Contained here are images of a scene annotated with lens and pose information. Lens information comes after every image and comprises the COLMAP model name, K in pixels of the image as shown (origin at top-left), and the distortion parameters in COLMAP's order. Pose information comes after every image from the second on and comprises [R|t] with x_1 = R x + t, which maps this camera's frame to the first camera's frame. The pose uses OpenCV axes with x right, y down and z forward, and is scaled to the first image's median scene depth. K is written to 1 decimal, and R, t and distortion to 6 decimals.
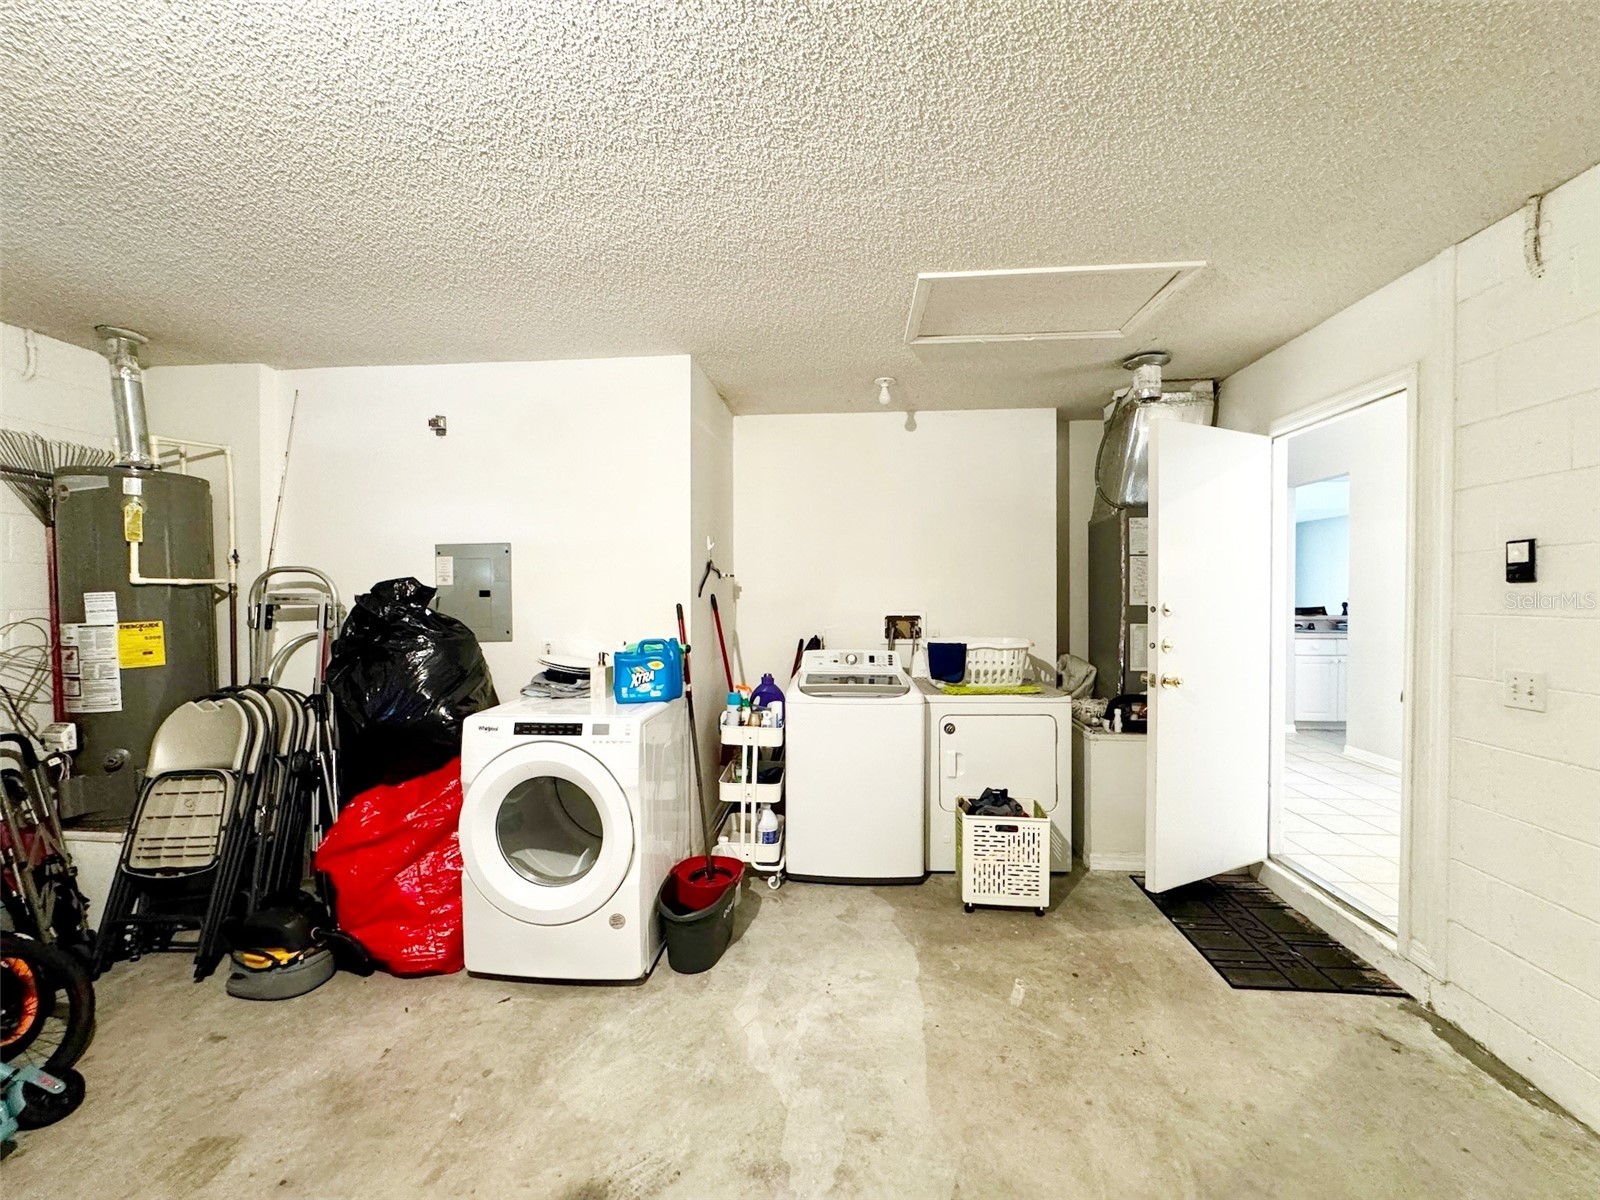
lens RADIAL K [[636.4, 0, 799.8], [0, 636.4, 601.9], [0, 0, 1]] dist [-0.003115, 0.000266]
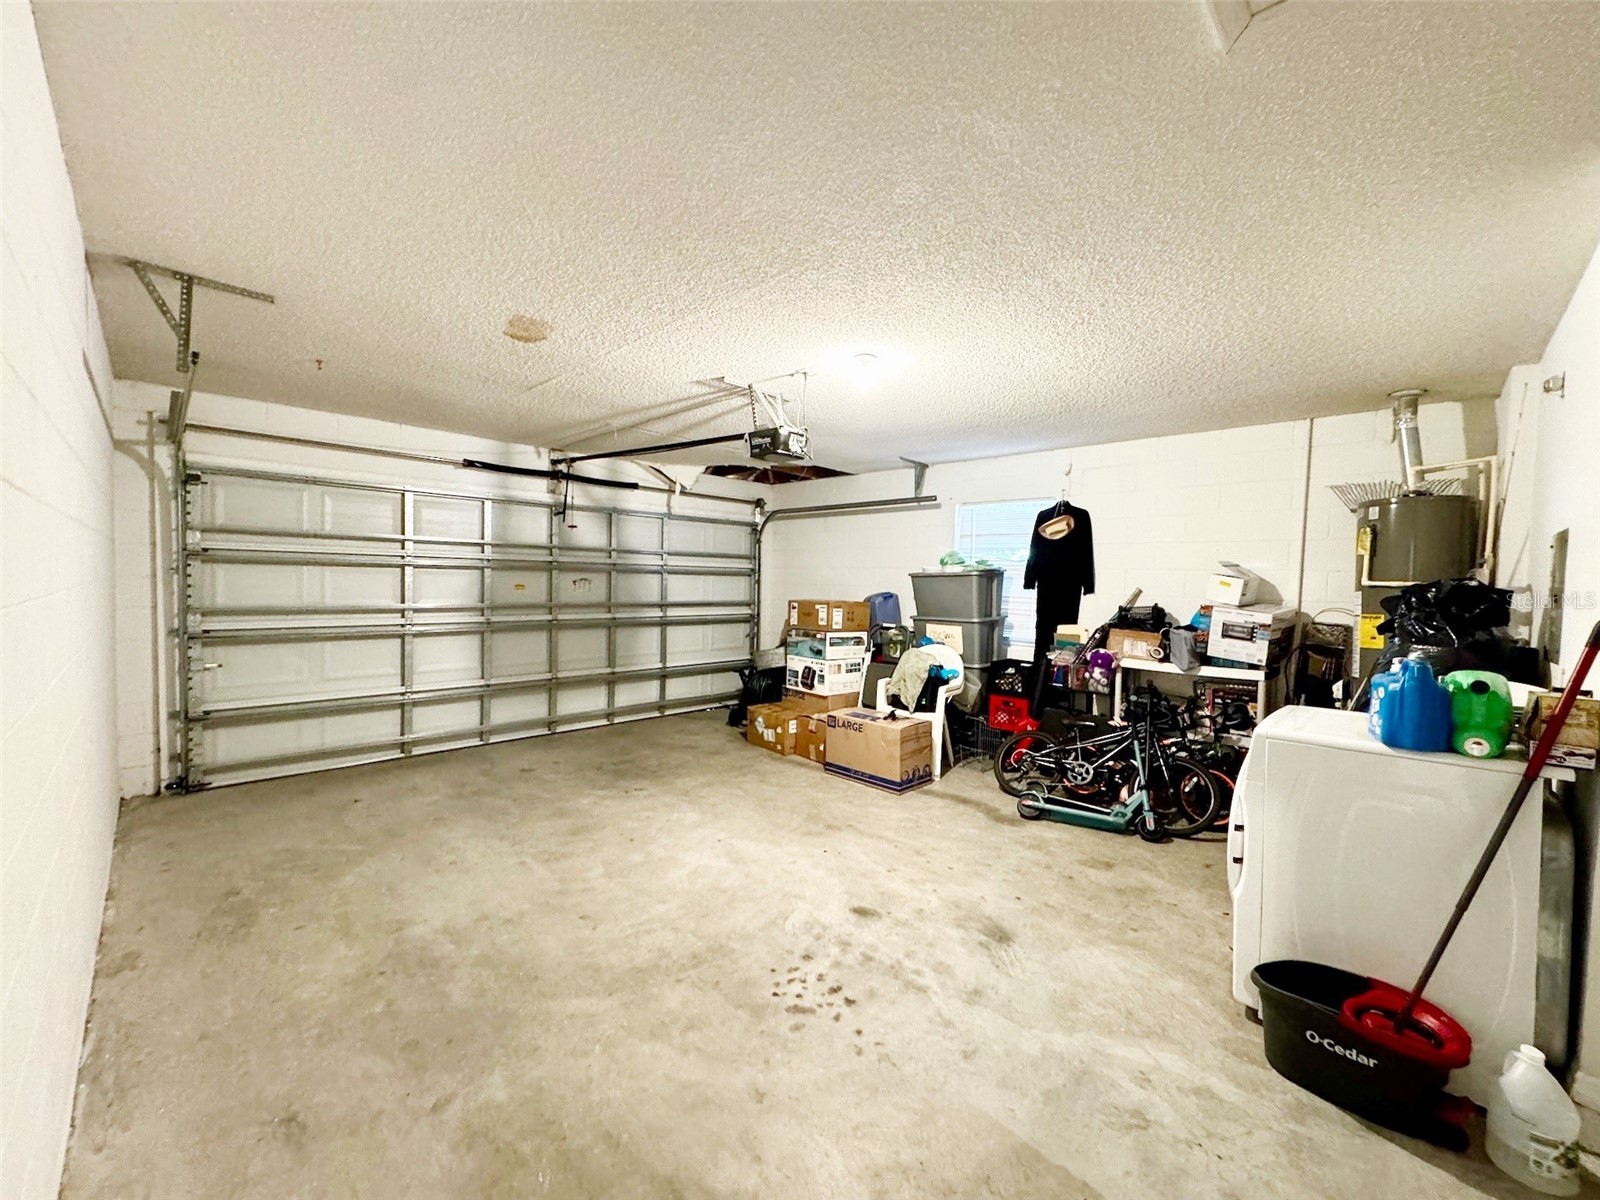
lens RADIAL K [[636.4, 0, 799.8], [0, 636.4, 601.9], [0, 0, 1]] dist [-0.003115, 0.000266]
pose [[-0.642284, 0.013667, -0.766345, 1.061132], [-0.027512, 0.998786, 0.040871, -0.022293], [0.765973, 0.047335, -0.641128, 1.309960]]
